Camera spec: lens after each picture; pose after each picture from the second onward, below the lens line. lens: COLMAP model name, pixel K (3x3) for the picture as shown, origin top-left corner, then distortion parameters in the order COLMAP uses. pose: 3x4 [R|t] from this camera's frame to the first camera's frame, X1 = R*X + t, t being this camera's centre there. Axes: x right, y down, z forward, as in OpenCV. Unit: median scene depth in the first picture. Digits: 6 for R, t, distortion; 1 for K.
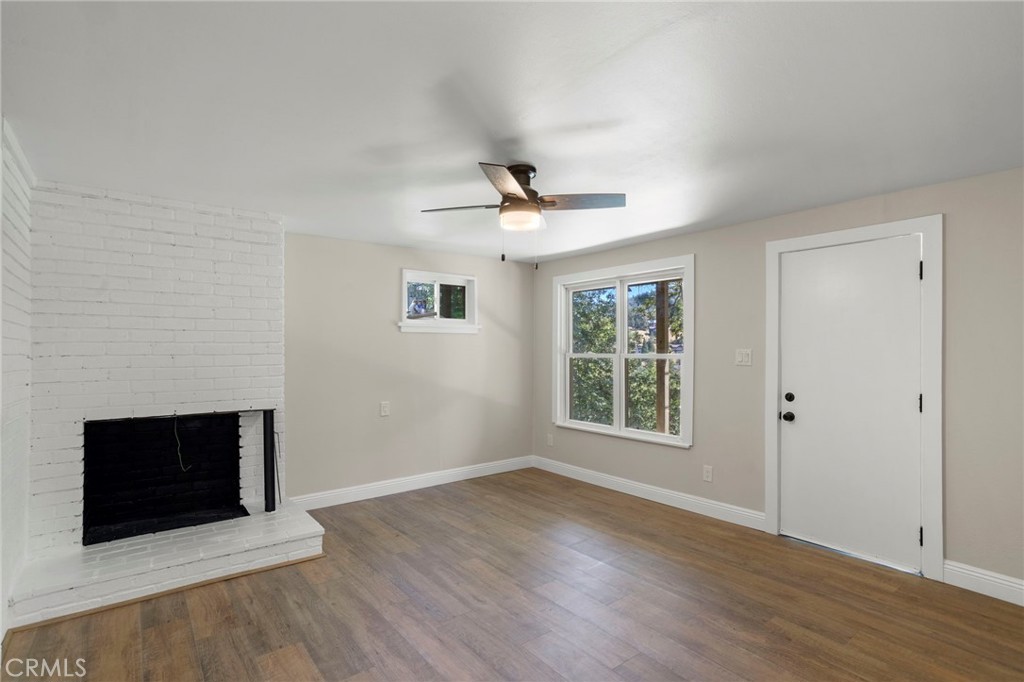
lens RADIAL K [[497.2, 0, 511.7], [0, 497.2, 344.0], [0, 0, 1]] dist [-0.020667, 0.001061]
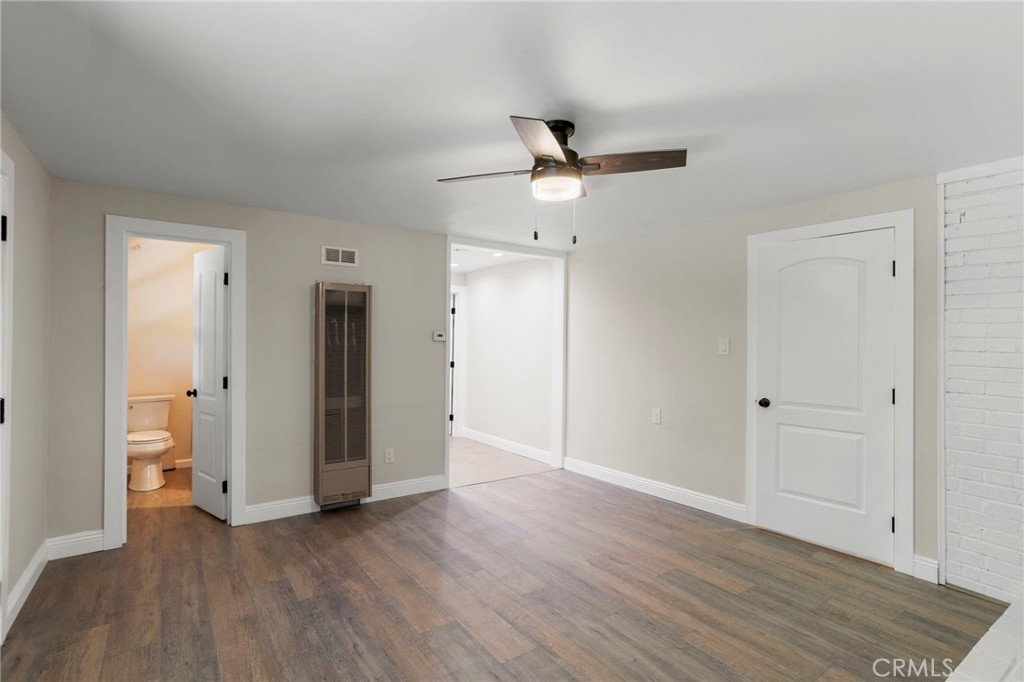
lens RADIAL K [[497.2, 0, 511.6], [0, 497.2, 341.7], [0, 0, 1]] dist [-0.020667, 0.001061]
pose [[-0.999152, -0.010130, 0.039900, 0.058966], [-0.010316, 0.999937, -0.004460, 0.015299], [-0.039852, -0.004868, -0.999194, 1.975057]]
